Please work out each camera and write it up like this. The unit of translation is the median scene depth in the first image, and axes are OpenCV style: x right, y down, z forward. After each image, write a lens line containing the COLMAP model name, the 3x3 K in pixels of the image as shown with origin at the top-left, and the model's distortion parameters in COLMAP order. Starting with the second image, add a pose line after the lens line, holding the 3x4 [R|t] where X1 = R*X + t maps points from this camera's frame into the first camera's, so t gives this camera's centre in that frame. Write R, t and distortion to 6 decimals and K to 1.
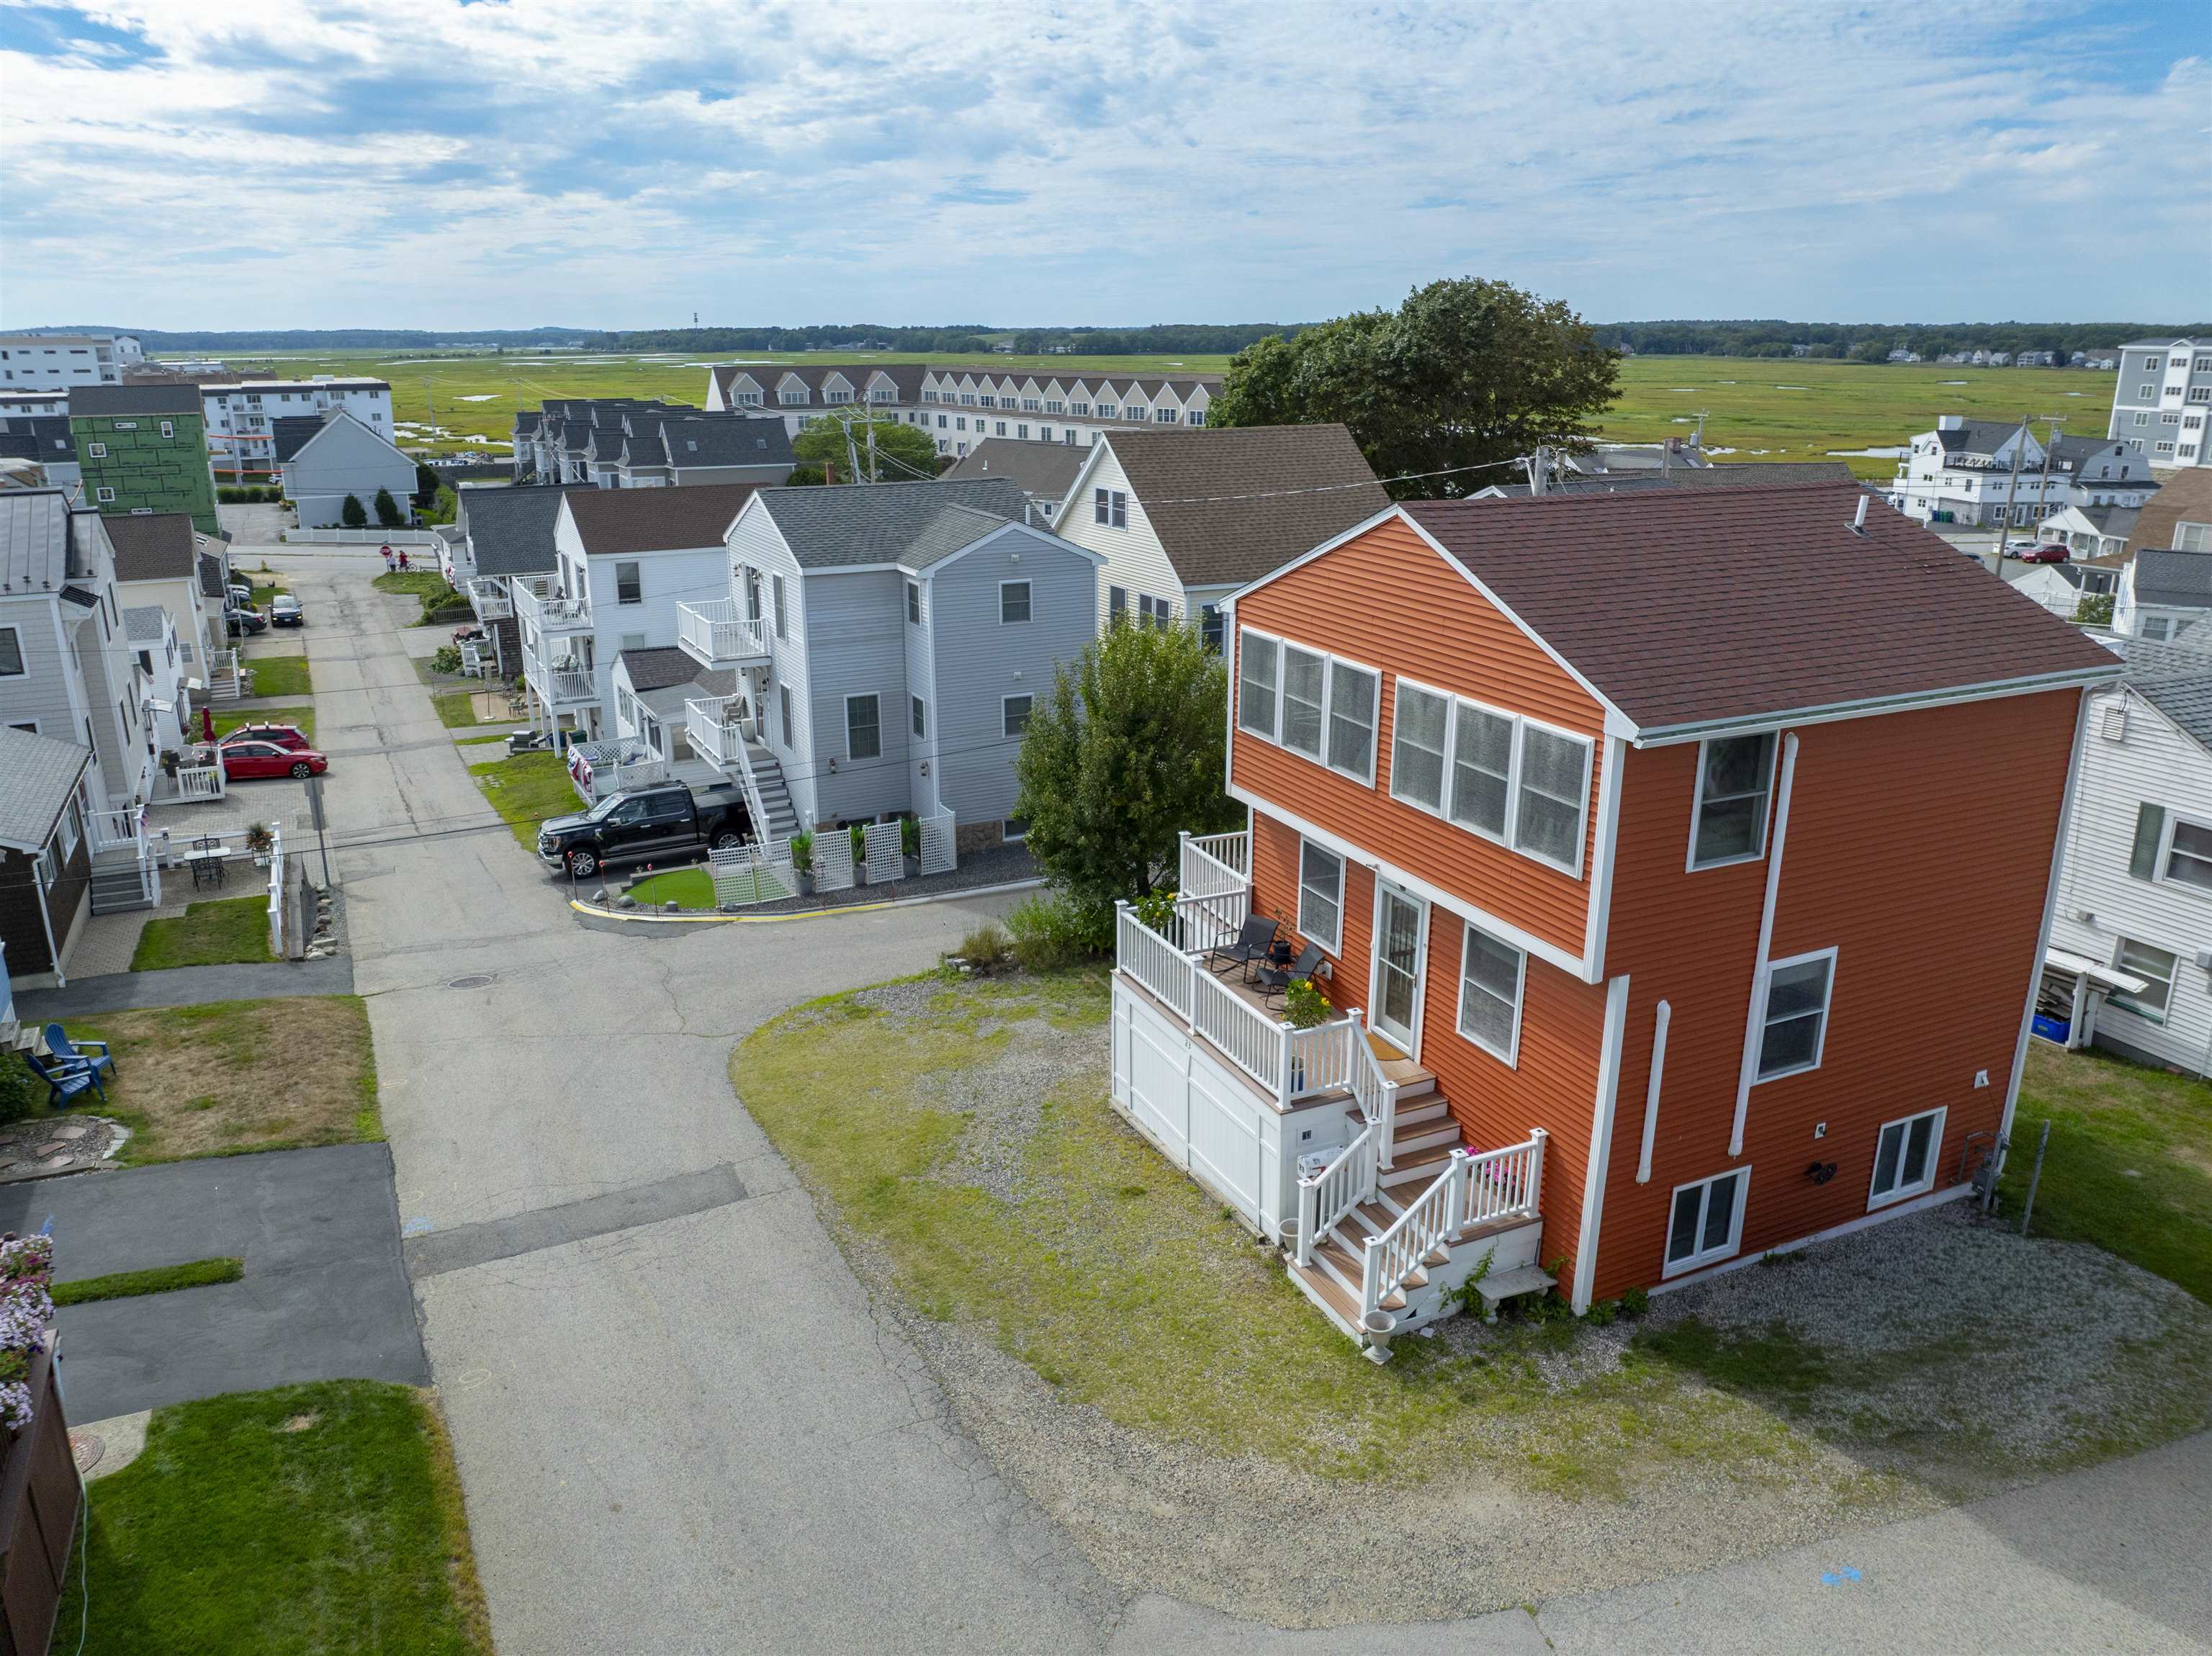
lens RADIAL K [[1568.5, 0, 1117.0], [0, 1568.5, 843.9], [0, 0, 1]] dist [-0.017046, -0.002782]
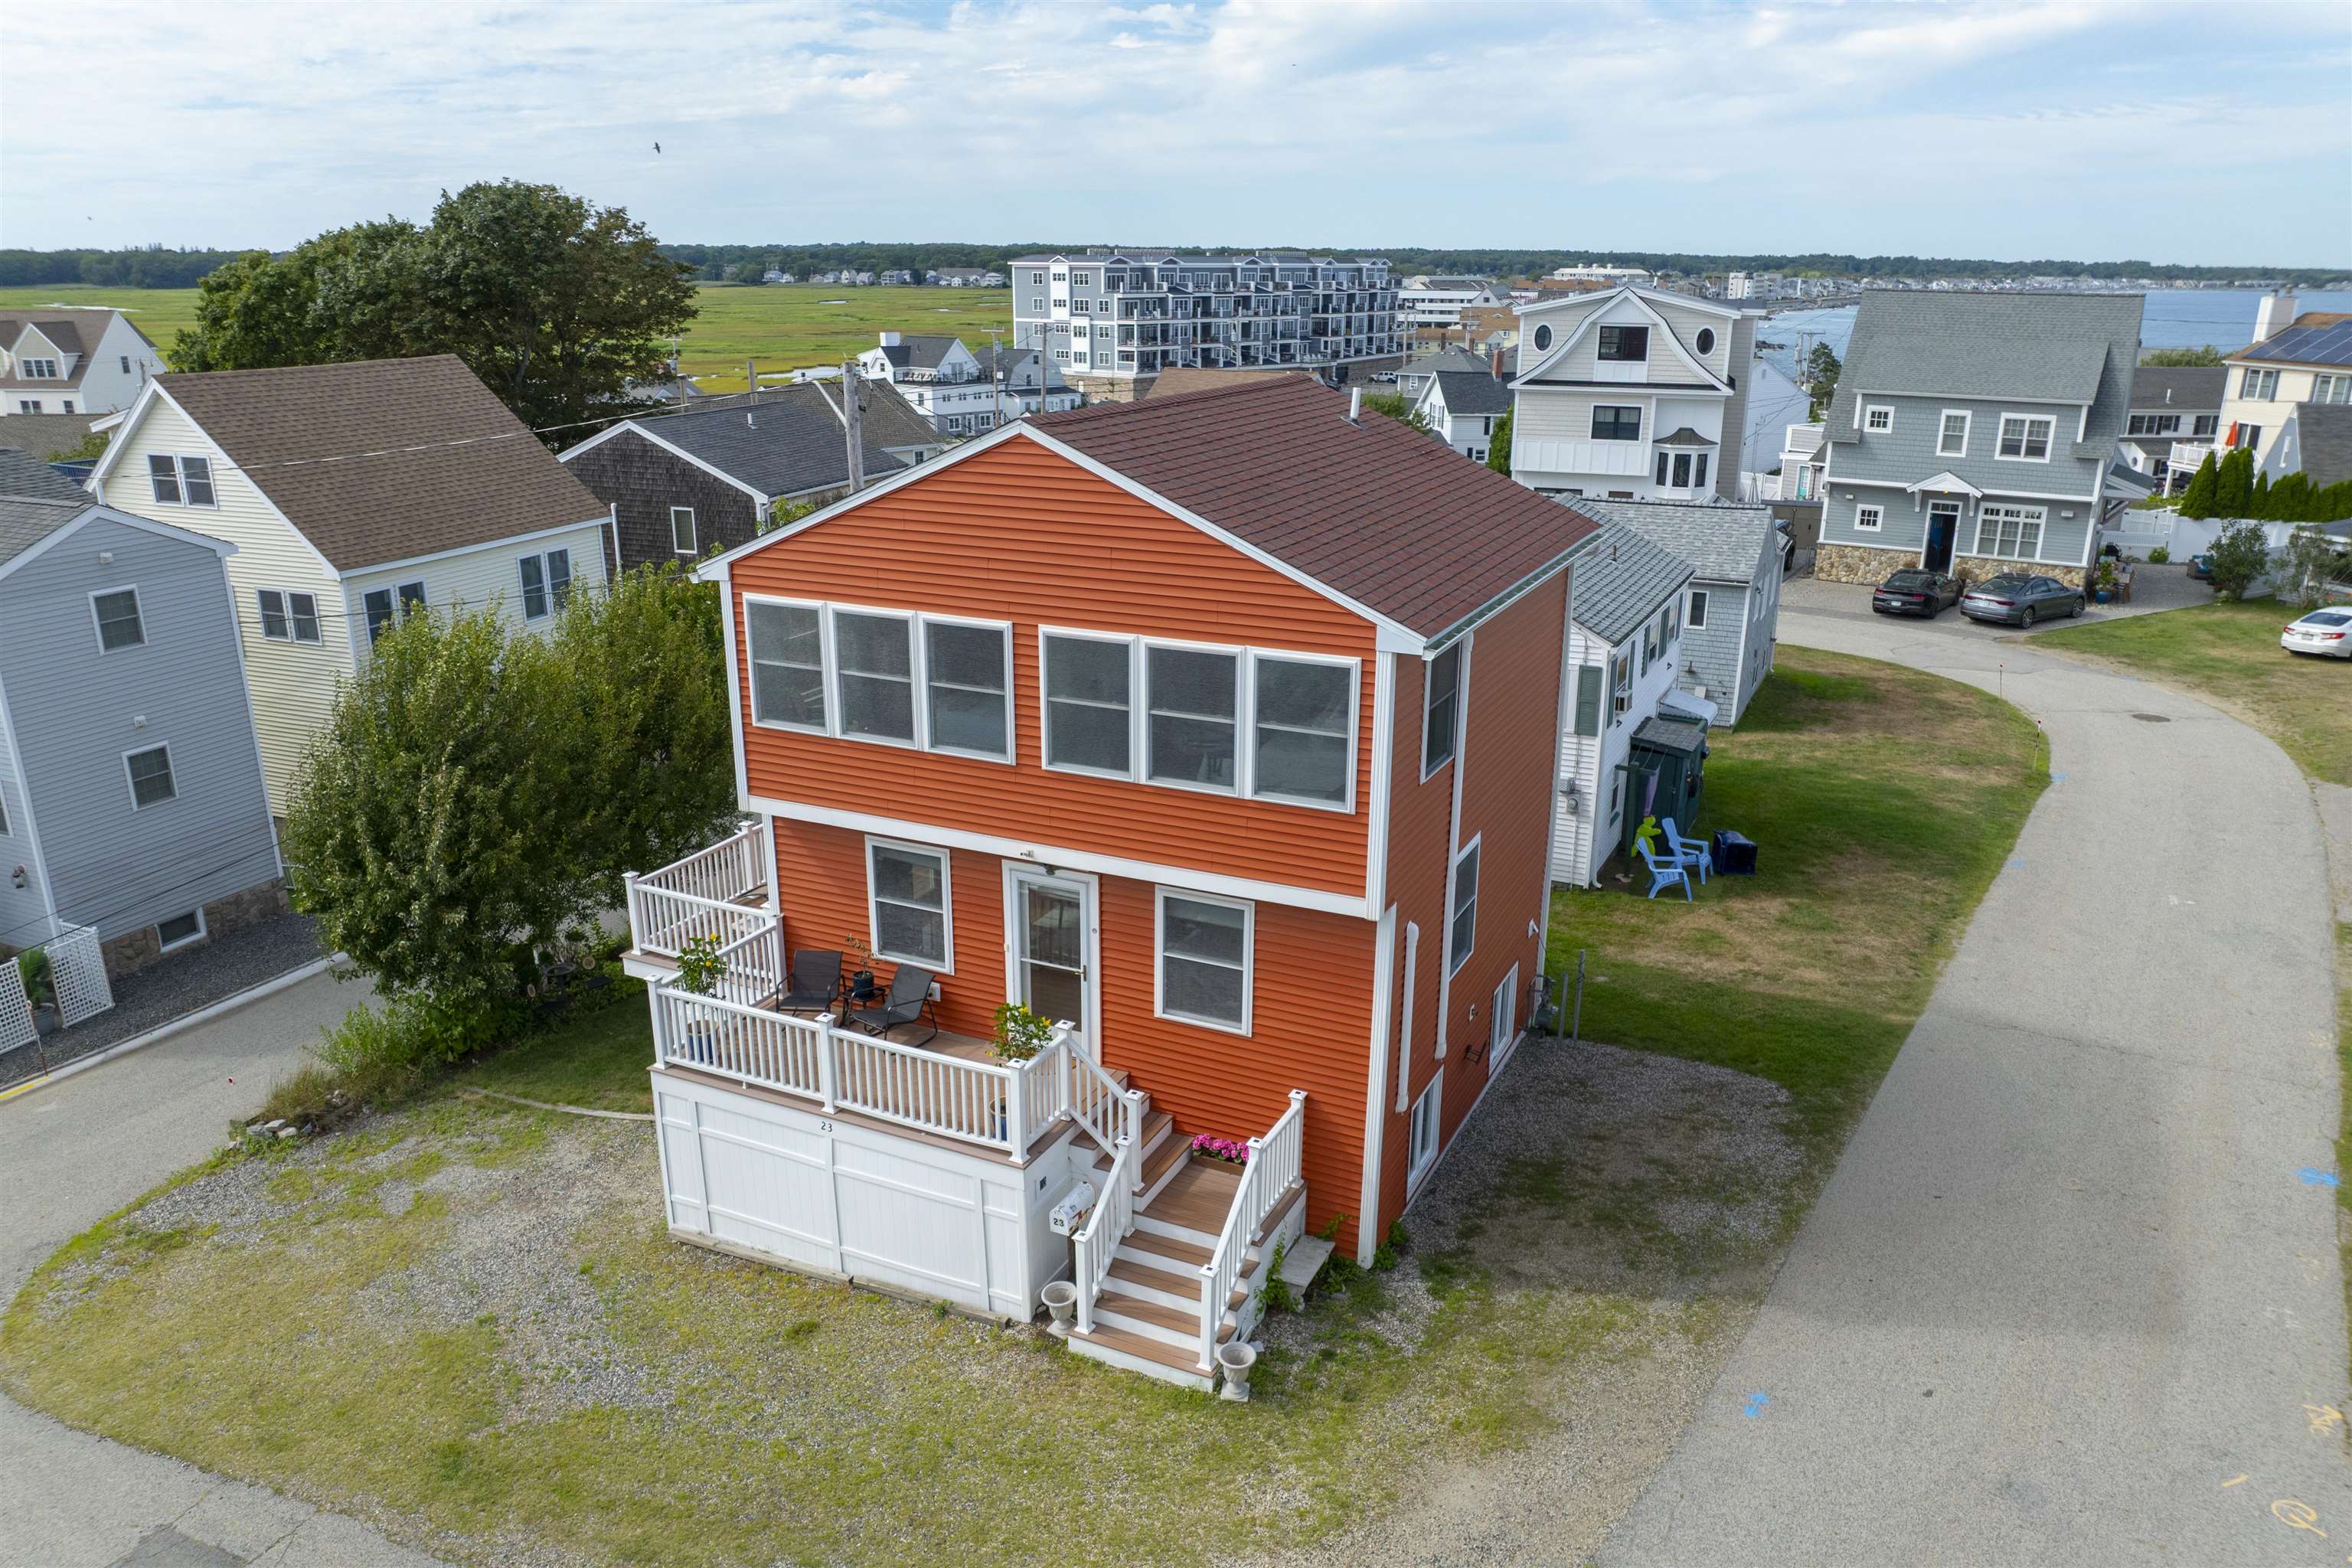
lens RADIAL K [[1677.6, 0, 1187.9], [0, 1677.6, 837.9], [0, 0, 1]] dist [-0.036980, 0.017243]
pose [[0.774521, -0.205563, 0.598215, -0.221815], [0.193510, 0.977382, 0.085314, -0.039116], [-0.602222, 0.049683, 0.796781, 0.162682]]
